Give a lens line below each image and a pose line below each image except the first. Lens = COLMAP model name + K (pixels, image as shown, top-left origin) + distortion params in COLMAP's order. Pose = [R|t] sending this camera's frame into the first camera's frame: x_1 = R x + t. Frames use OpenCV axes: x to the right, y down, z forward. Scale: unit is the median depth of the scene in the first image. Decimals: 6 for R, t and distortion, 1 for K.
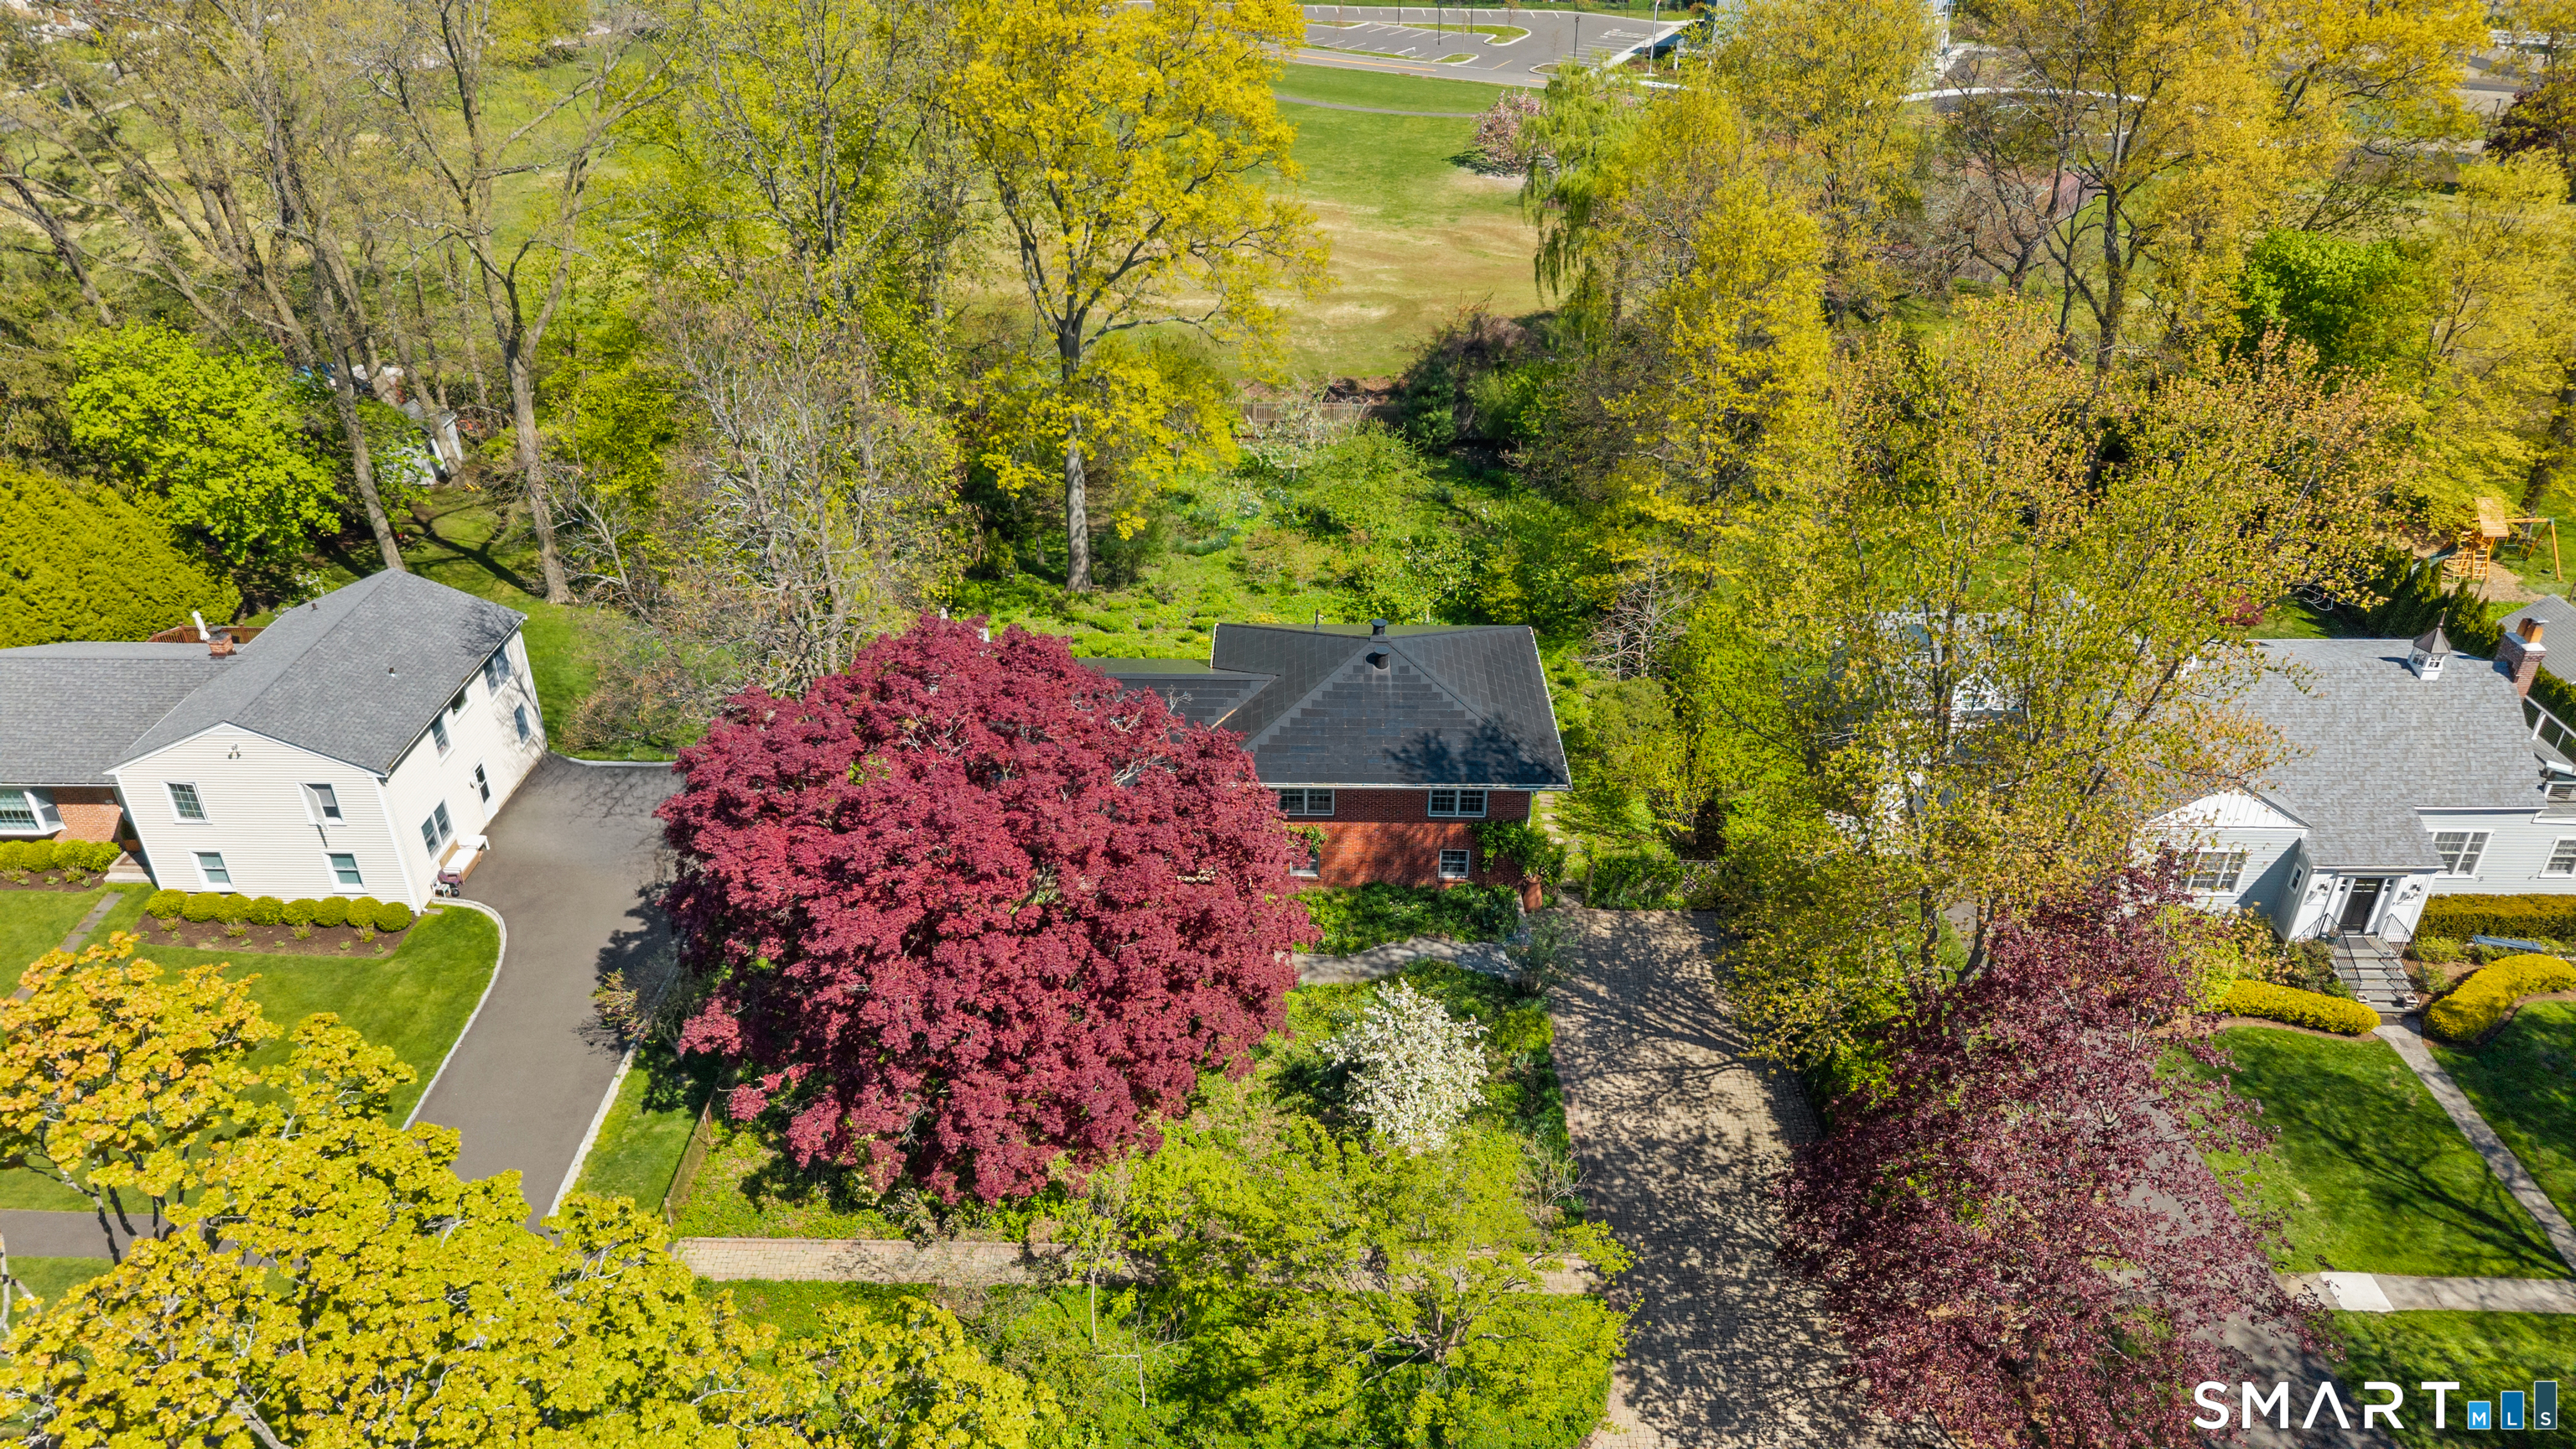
lens RADIAL K [[1699.8, 0, 1298.4], [0, 1699.8, 725.5], [0, 0, 1]] dist [0.026272, -0.058906]
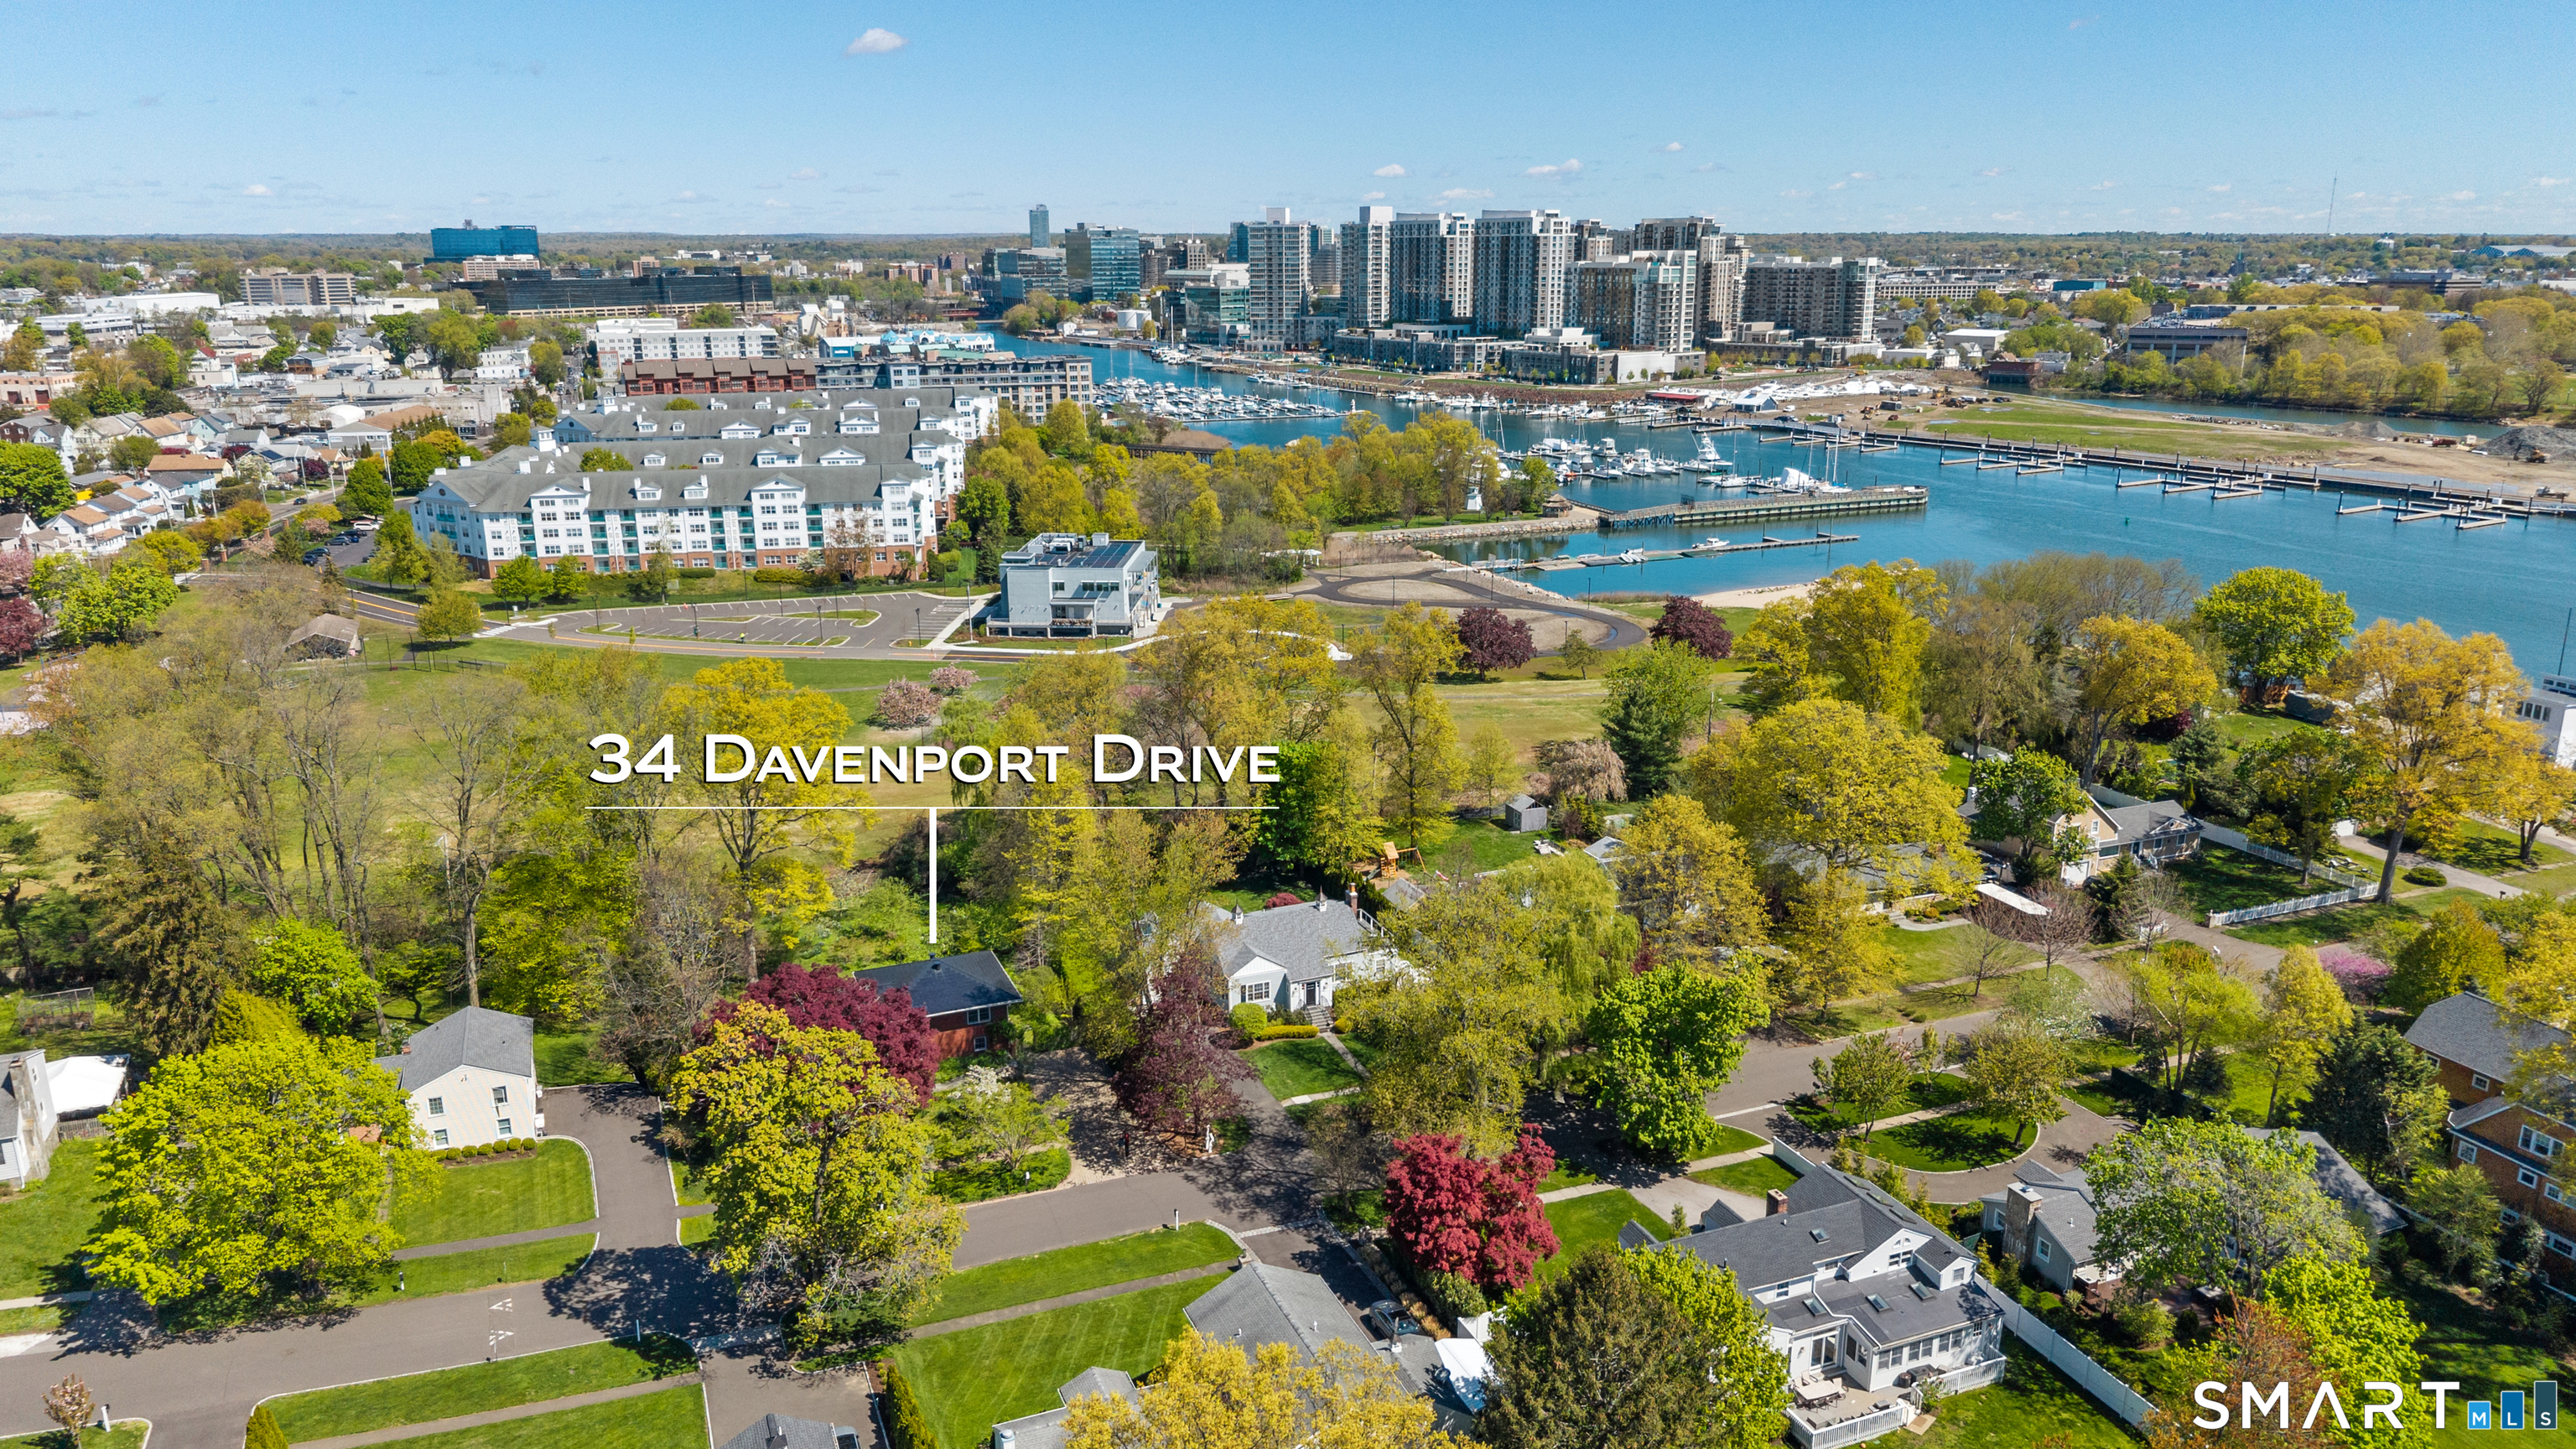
lens RADIAL K [[1699.8, 0, 1298.4], [0, 1699.8, 725.5], [0, 0, 1]] dist [0.026272, -0.058906]
pose [[0.919968, -0.108702, 0.376620, -0.332828], [0.203243, 0.953823, -0.221163, 0.256734], [-0.335188, 0.280009, 0.899580, -1.378481]]
